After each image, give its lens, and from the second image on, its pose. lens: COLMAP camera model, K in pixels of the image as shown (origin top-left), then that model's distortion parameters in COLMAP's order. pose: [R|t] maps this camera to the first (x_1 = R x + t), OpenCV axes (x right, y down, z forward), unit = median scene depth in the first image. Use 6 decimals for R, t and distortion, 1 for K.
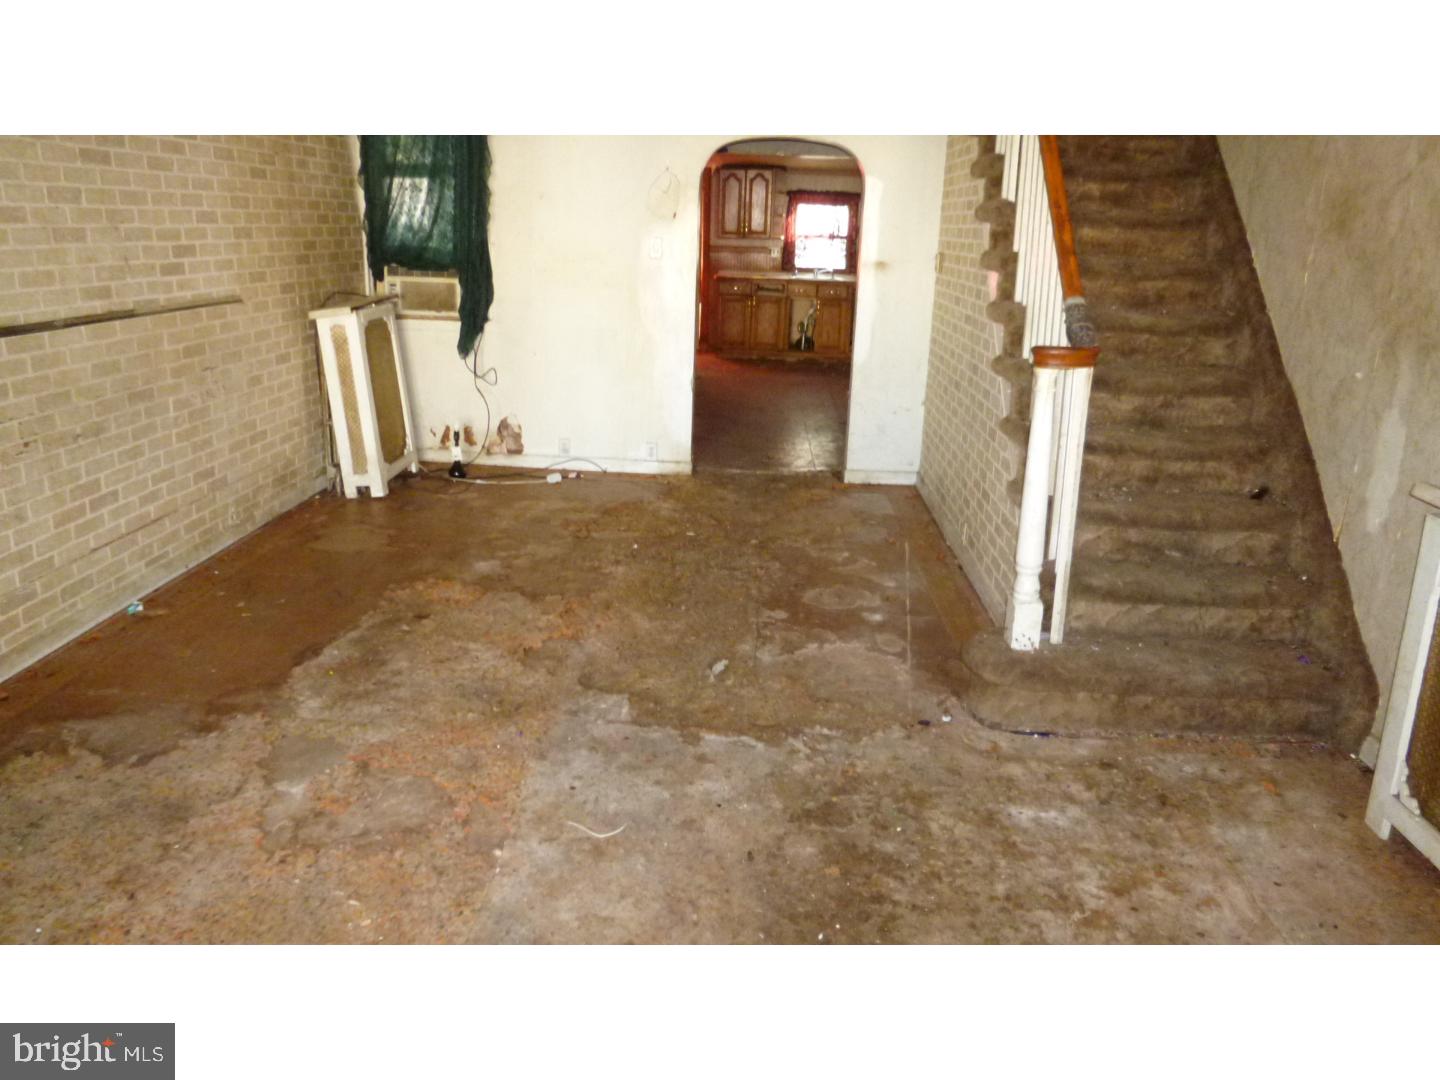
lens RADIAL K [[1035.6, 0, 710.2], [0, 1035.6, 543.4], [0, 0, 1]] dist [-0.053143, 0.016193]
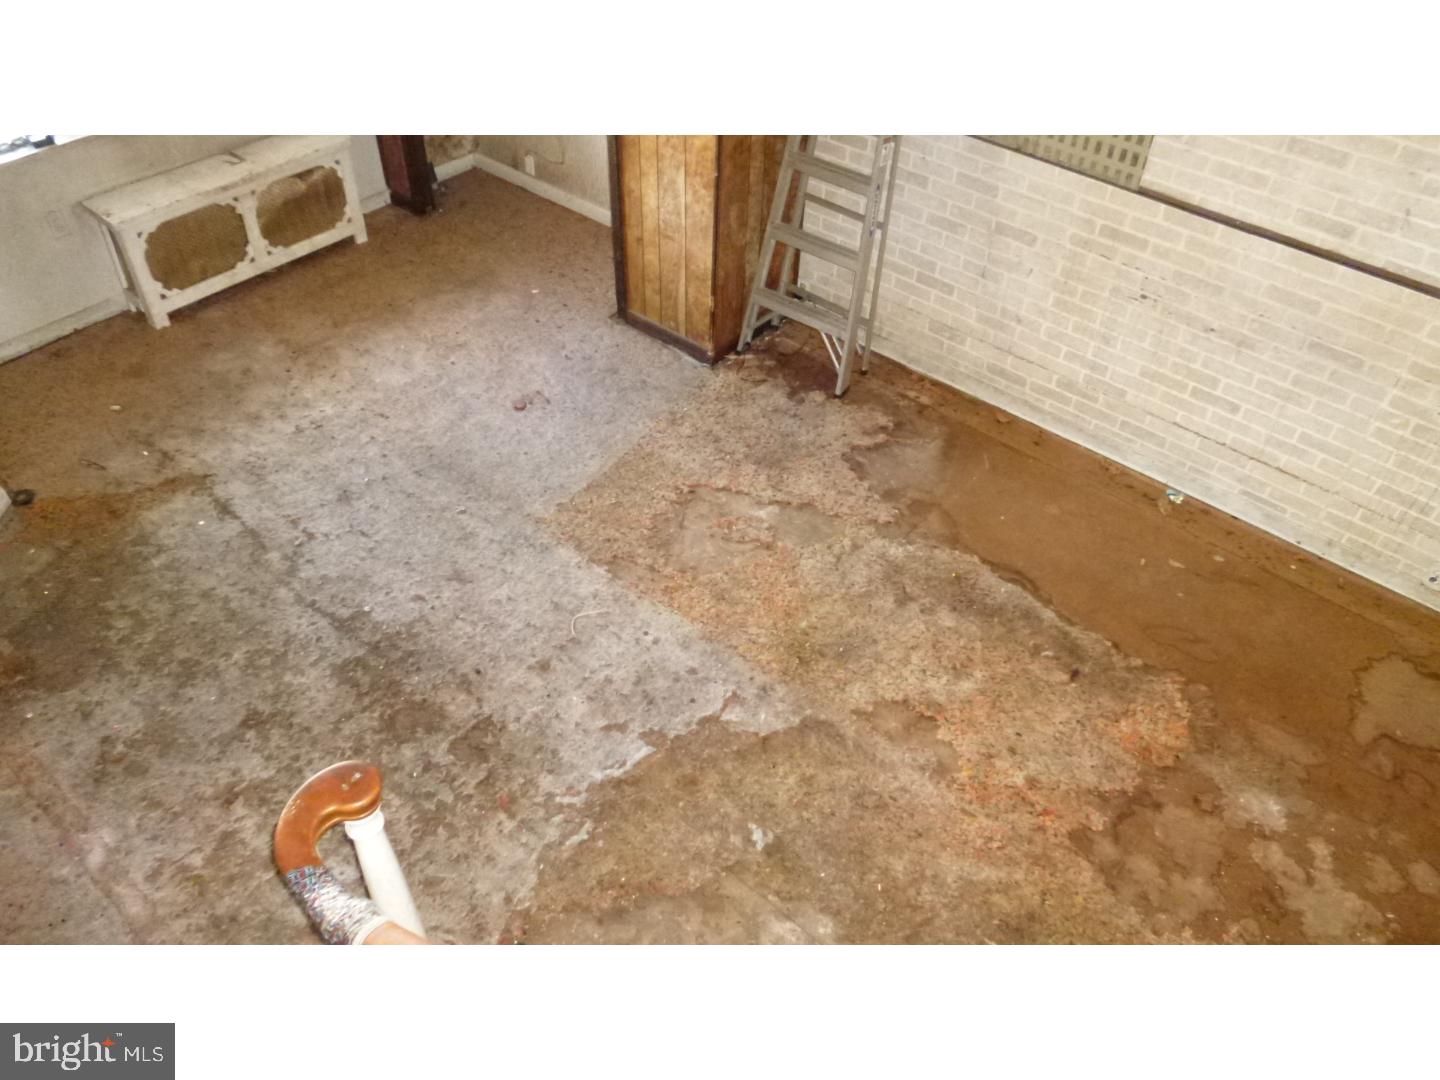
lens RADIAL K [[1035.6, 0, 717.1], [0, 1035.6, 541.1], [0, 0, 1]] dist [-0.053143, 0.016193]
pose [[-0.603239, 0.519216, -0.605407, 0.384736], [-0.277392, 0.575098, 0.769621, -0.608498], [0.747767, 0.632200, -0.202896, 0.938574]]
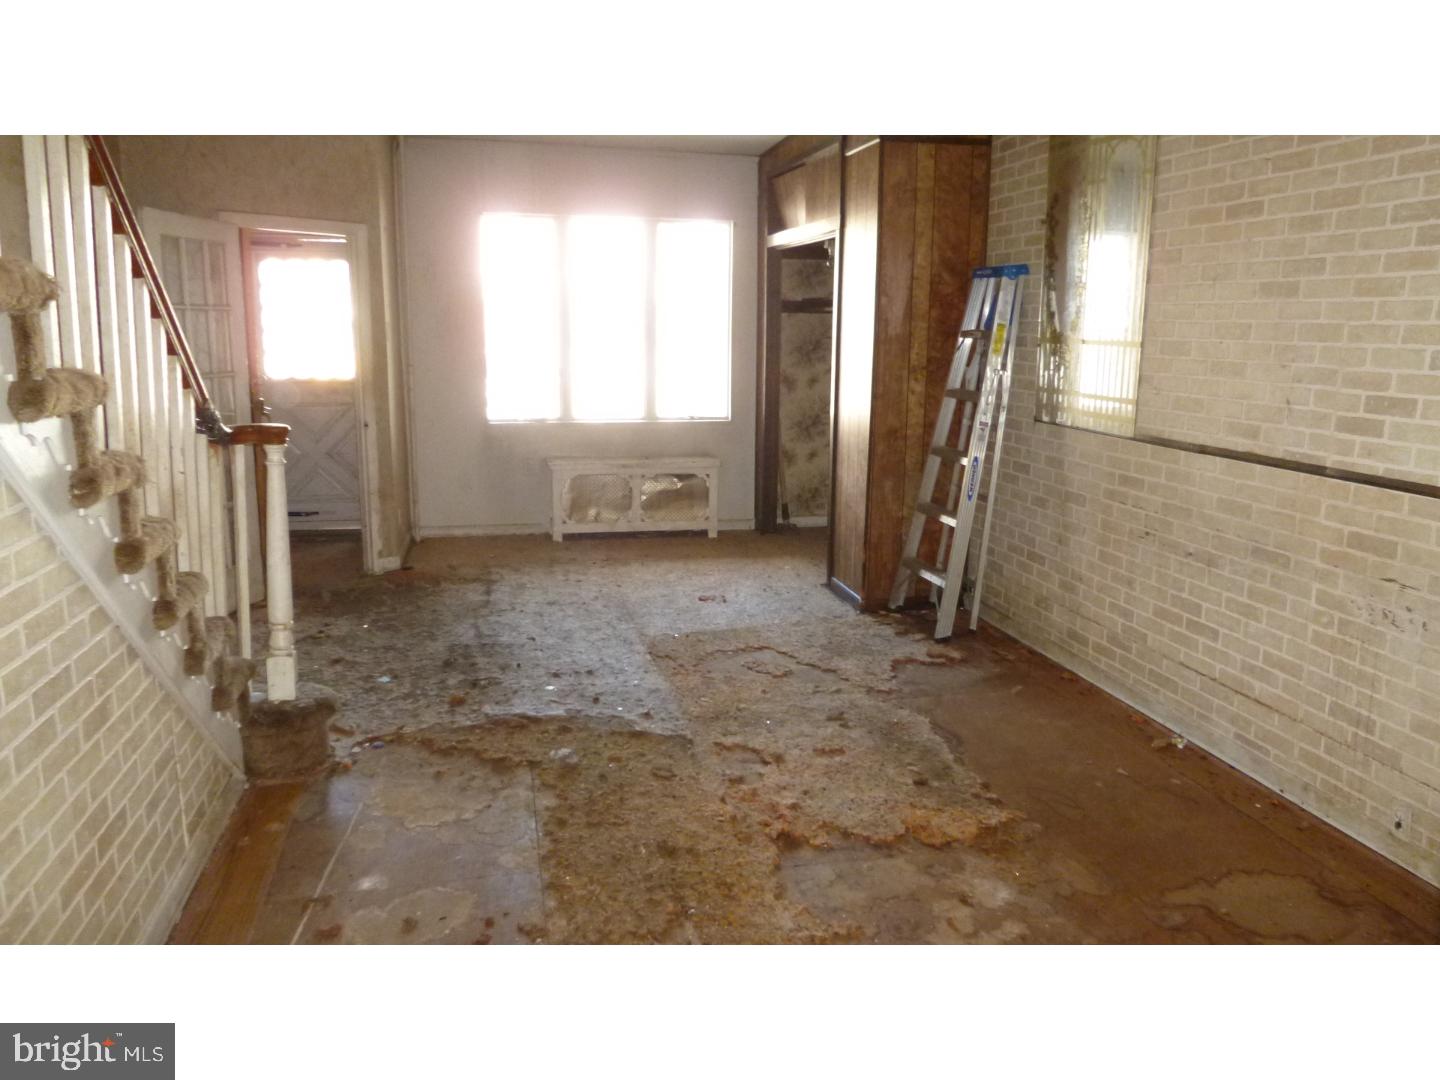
lens RADIAL K [[1035.6, 0, 722.7], [0, 1035.6, 544.3], [0, 0, 1]] dist [-0.053143, 0.016193]
pose [[-0.960708, 0.013732, -0.277222, 0.132467], [-0.122379, 0.875496, 0.467471, -0.532841], [0.249127, 0.483030, -0.839415, 1.706278]]
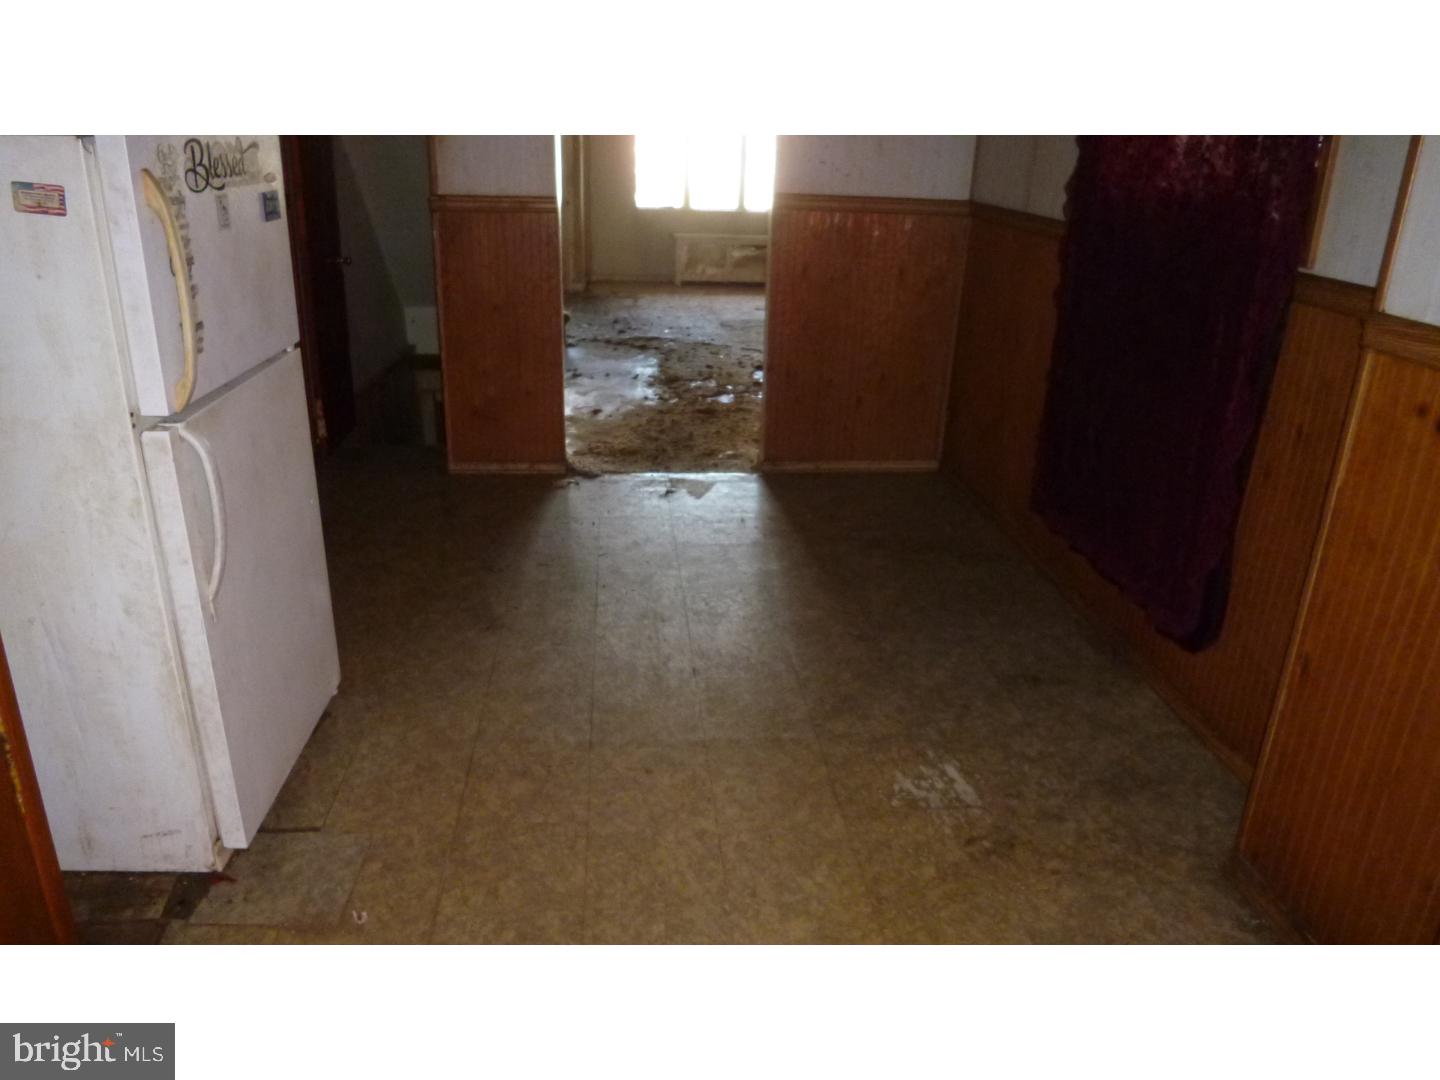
lens RADIAL K [[1035.6, 0, 720.6], [0, 1035.6, 537.0], [0, 0, 1]] dist [-0.053143, 0.016193]
pose [[-0.988948, 0.001369, -0.148255, 0.224223], [-0.090169, 0.788216, 0.608757, -0.886259], [0.117690, 0.615397, -0.779381, 2.869661]]
